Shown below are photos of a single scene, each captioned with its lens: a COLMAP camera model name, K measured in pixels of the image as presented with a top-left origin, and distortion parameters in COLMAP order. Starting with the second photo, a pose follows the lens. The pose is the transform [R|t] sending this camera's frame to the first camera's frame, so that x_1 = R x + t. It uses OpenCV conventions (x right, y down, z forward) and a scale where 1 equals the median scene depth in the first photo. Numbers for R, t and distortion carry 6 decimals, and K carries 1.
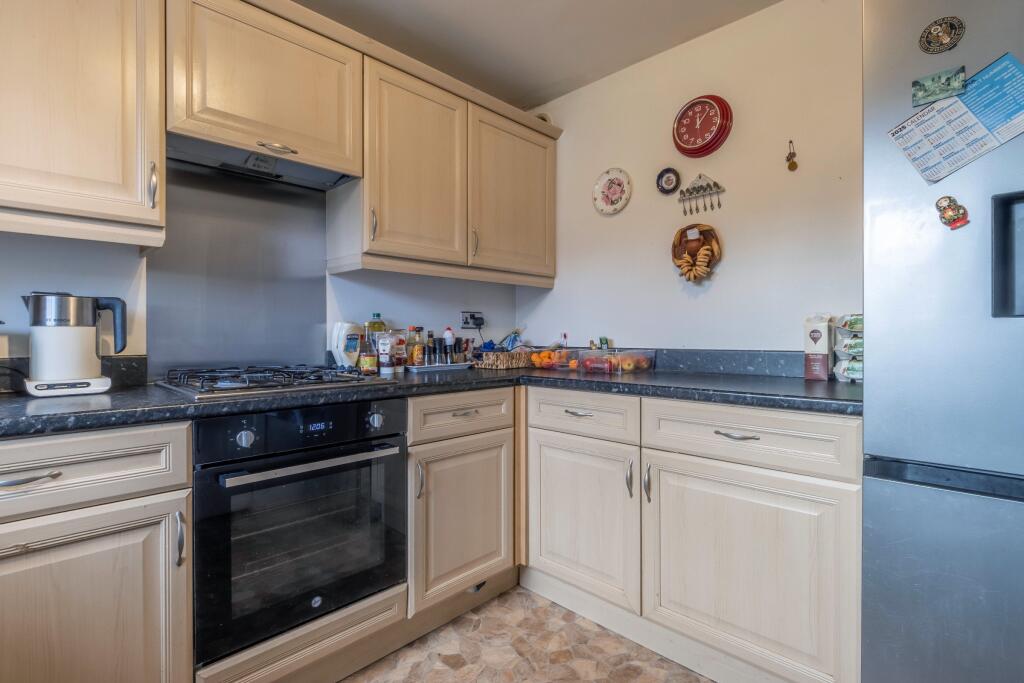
lens RADIAL K [[480.5, 0, 514.9], [0, 480.5, 335.5], [0, 0, 1]] dist [-0.000219, -0.001438]
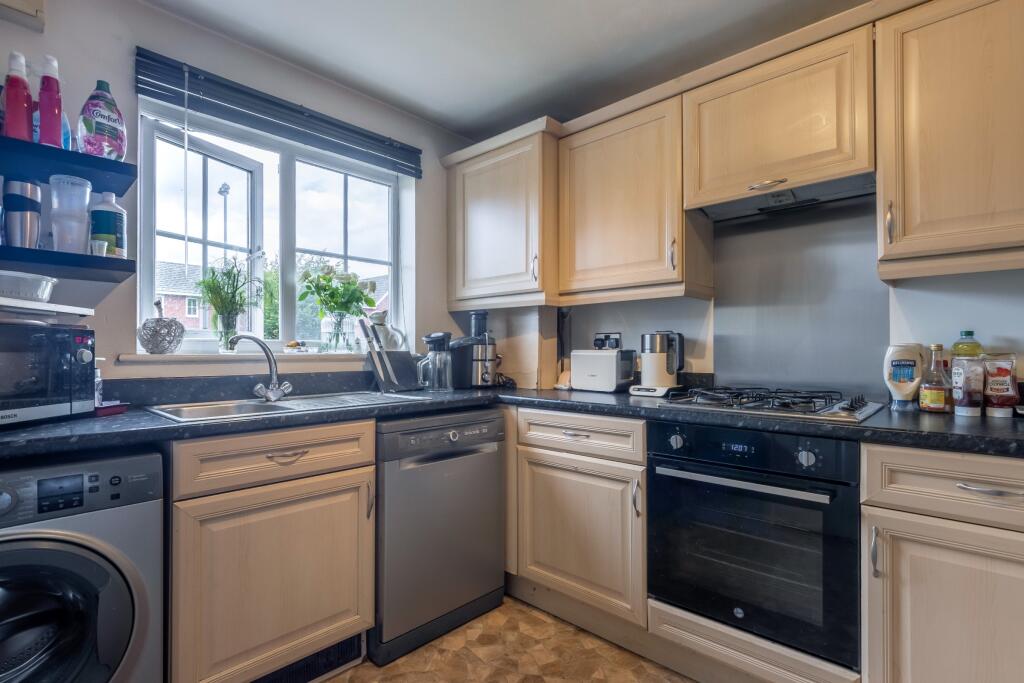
lens RADIAL K [[480.5, 0, 515.3], [0, 480.5, 349.9], [0, 0, 1]] dist [-0.000219, -0.001438]
pose [[0.047177, -0.004841, -0.998875, 0.549546], [-0.001703, 0.999986, -0.004927, -0.018027], [0.998885, 0.001933, 0.047168, 0.397892]]
